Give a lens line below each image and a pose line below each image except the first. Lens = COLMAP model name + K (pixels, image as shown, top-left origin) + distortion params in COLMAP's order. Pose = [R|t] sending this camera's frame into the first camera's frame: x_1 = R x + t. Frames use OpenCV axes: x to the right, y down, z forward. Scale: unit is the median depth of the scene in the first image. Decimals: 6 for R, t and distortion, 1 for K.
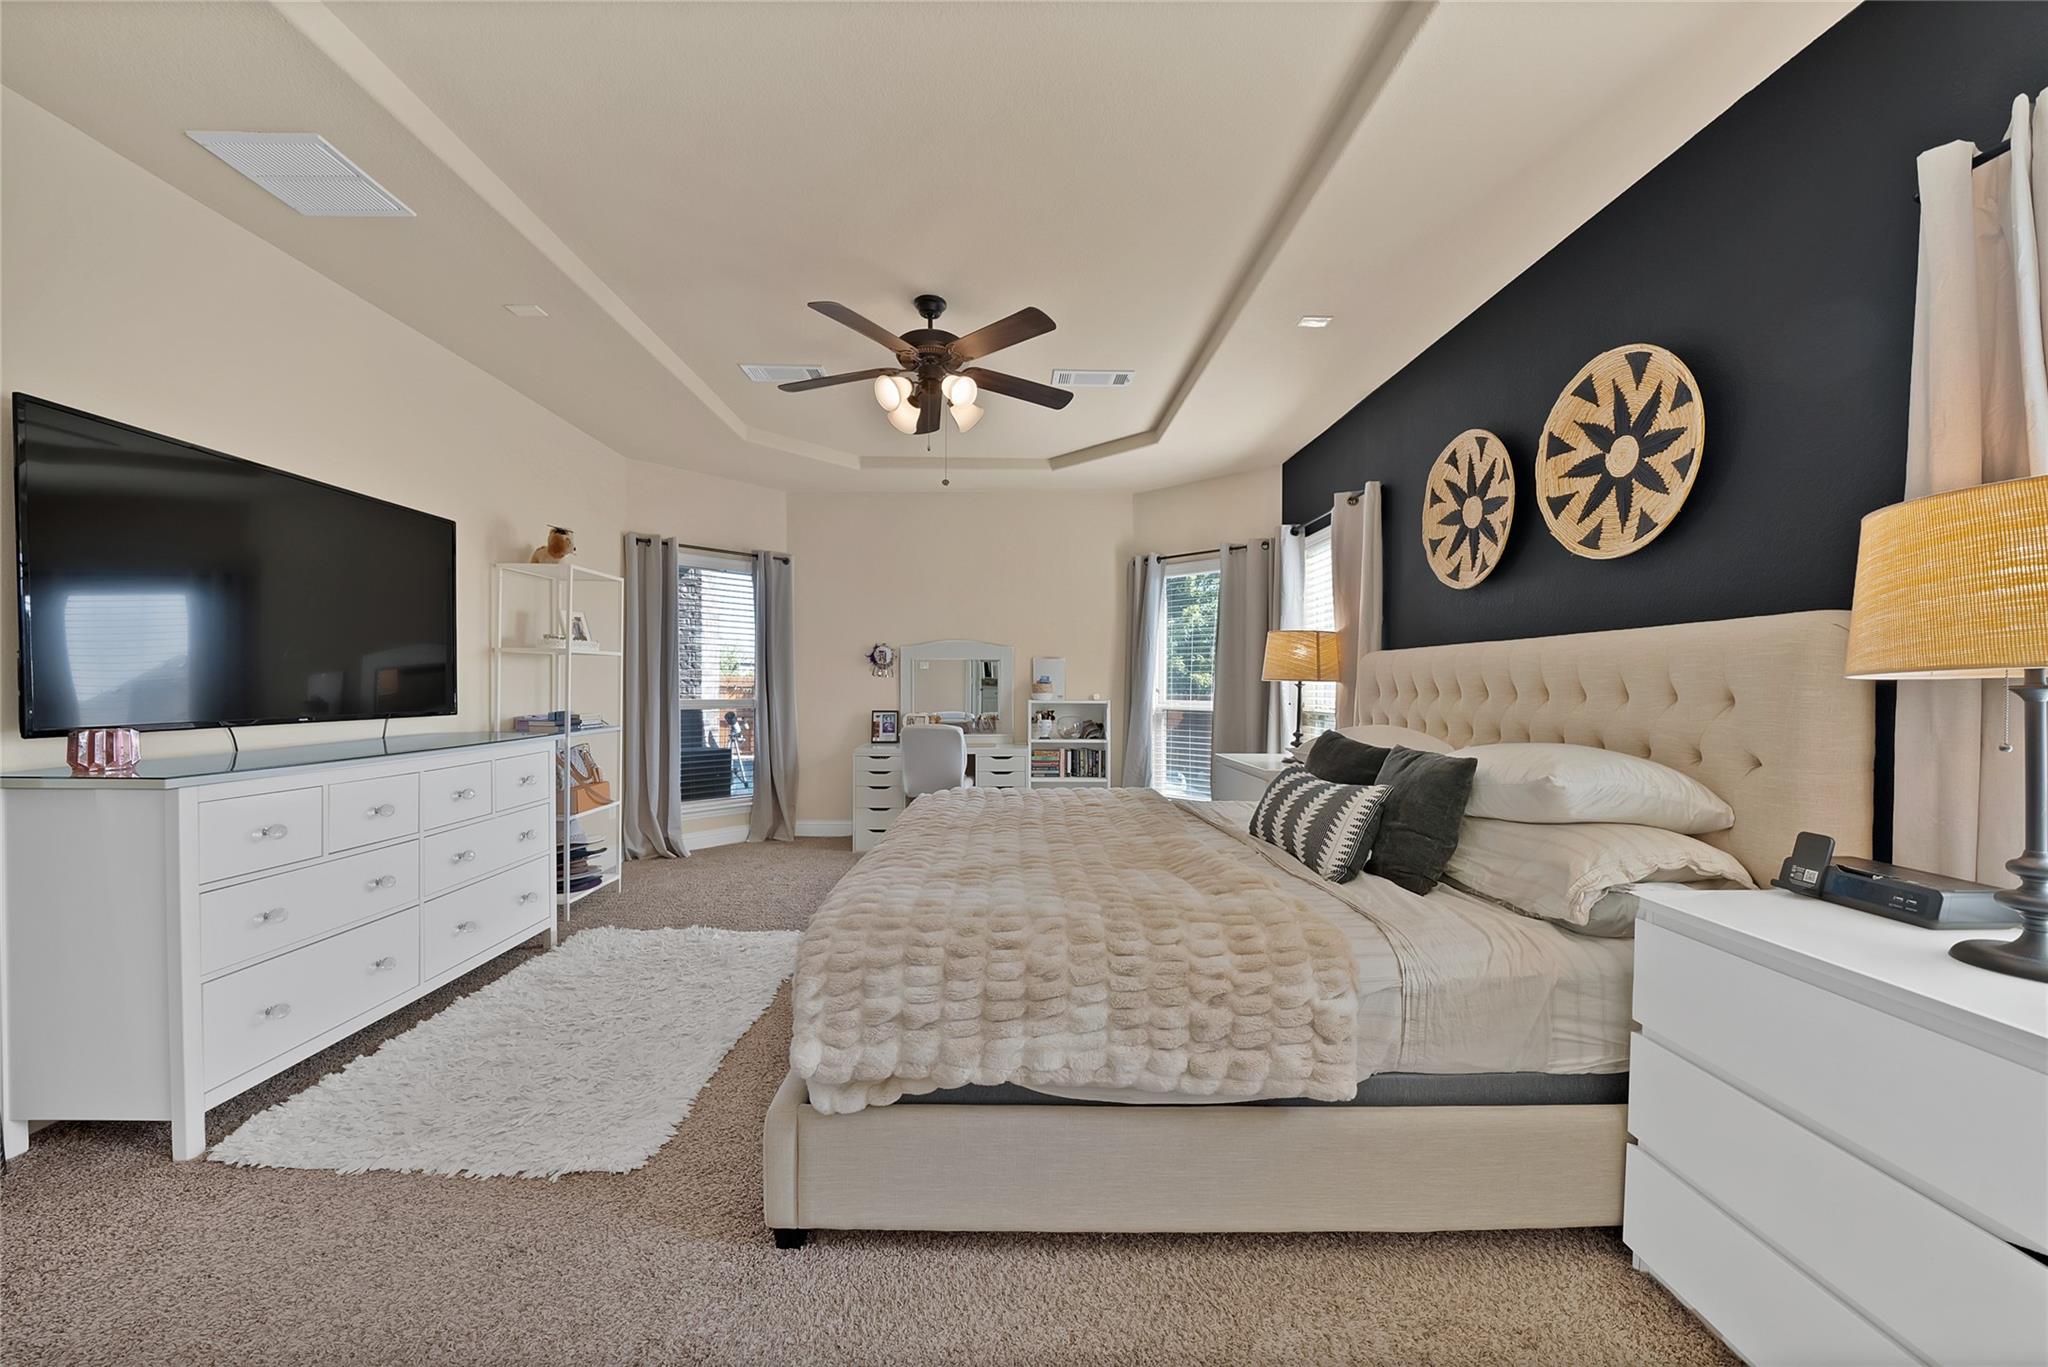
lens RADIAL K [[734.4, 0, 1024.0], [0, 734.4, 683.5], [0, 0, 1]] dist [-0.021712, 0.000093]
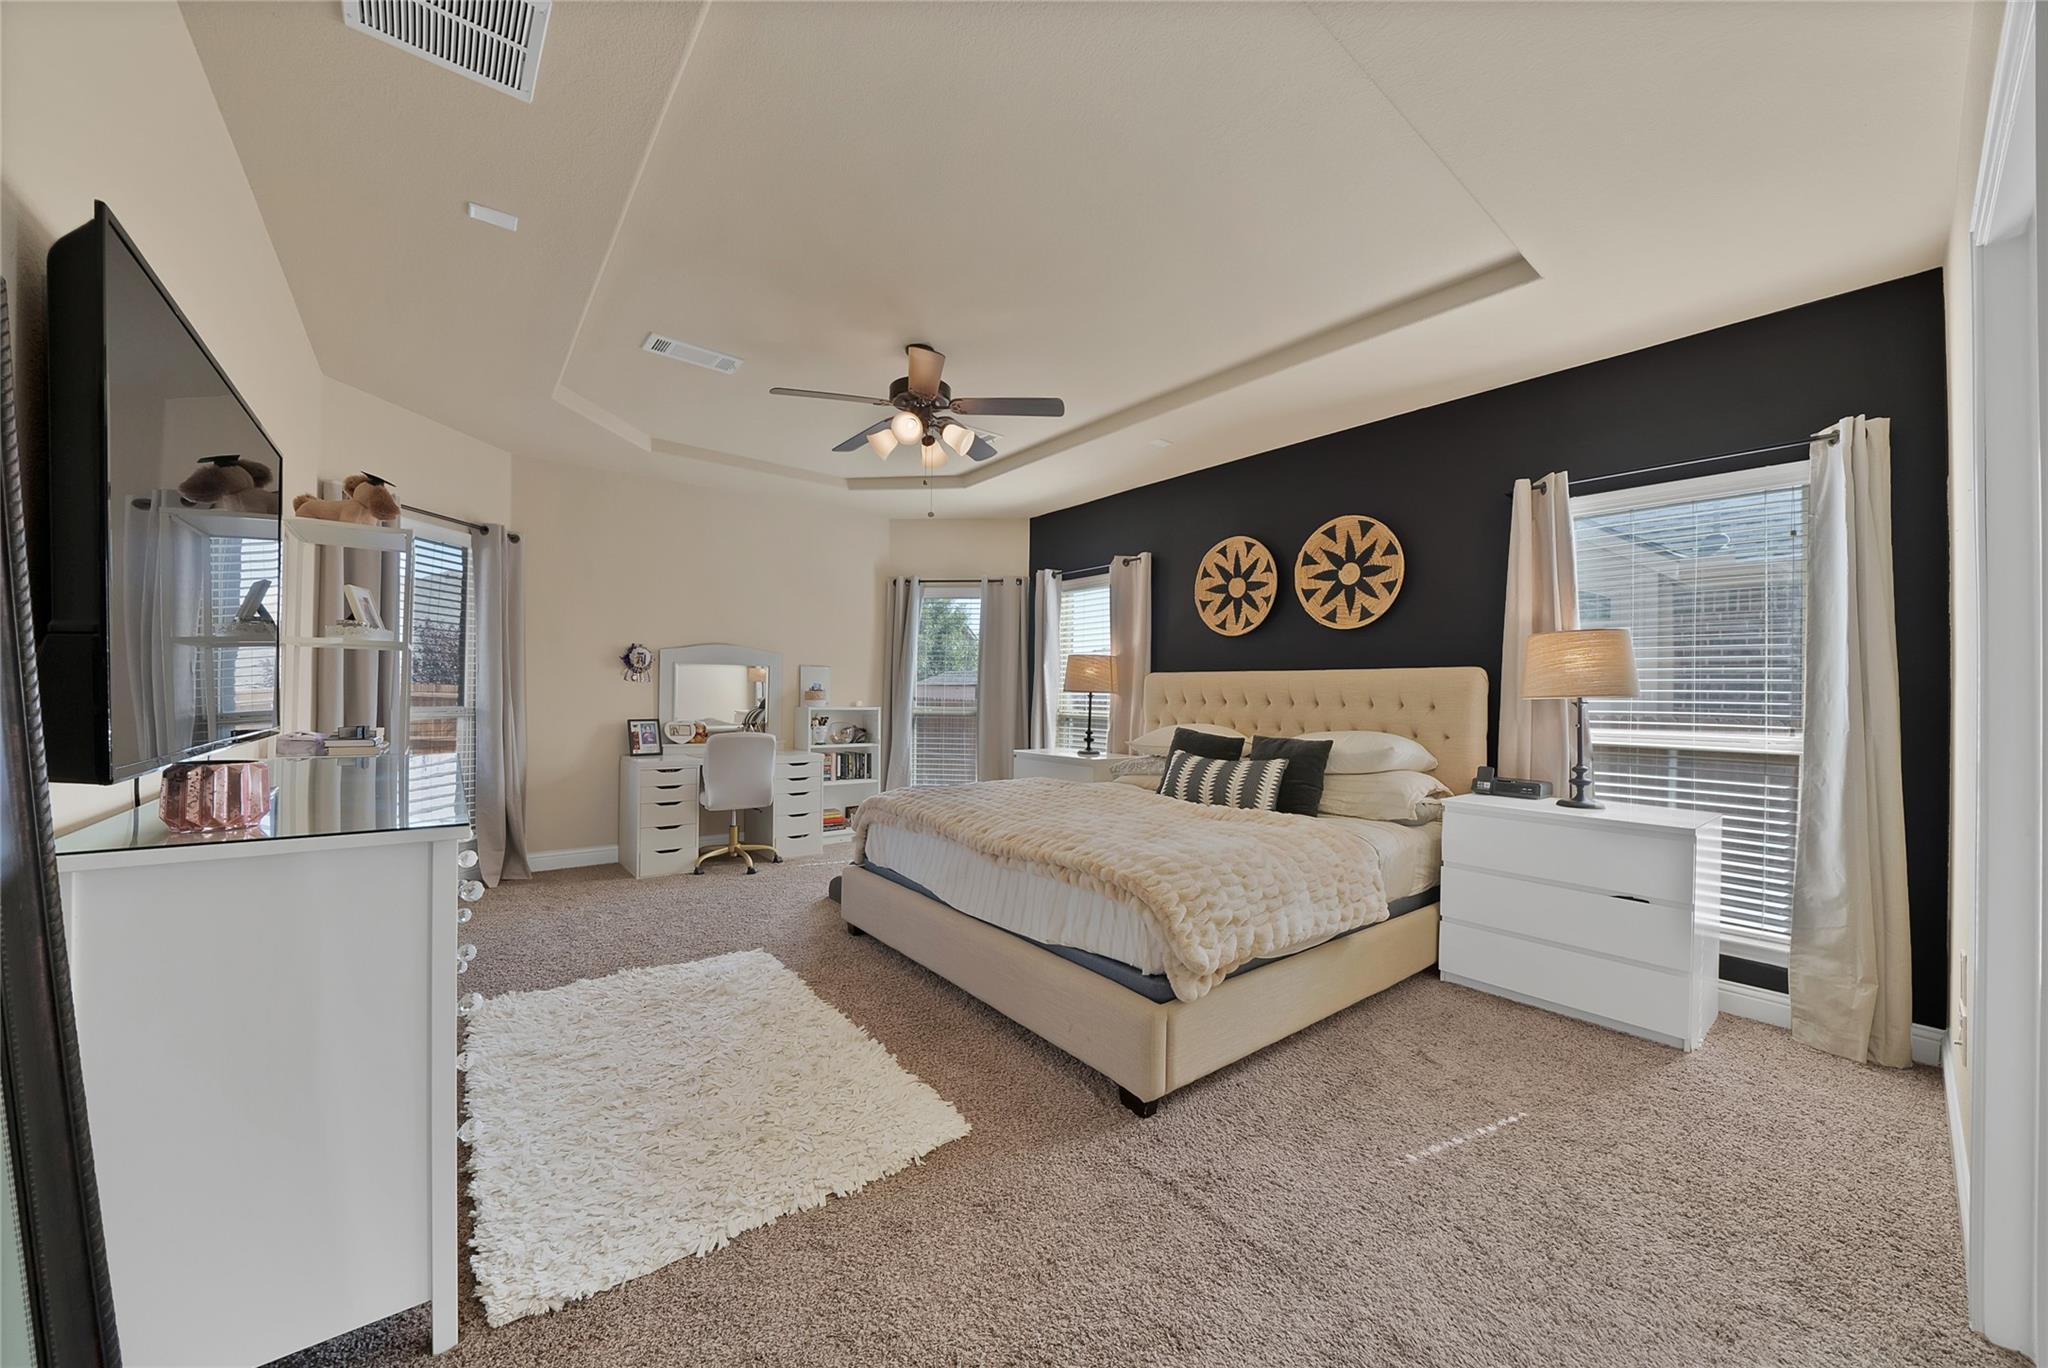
lens RADIAL K [[718.6, 0, 1024.0], [0, 718.6, 684.0], [0, 0, 1]] dist [-0.019532, 0.000007]
pose [[0.796565, 0.014852, 0.604370, -0.735895], [-0.011188, 0.999889, -0.009826, -0.006394], [-0.604449, 0.001065, 0.796643, 0.043136]]
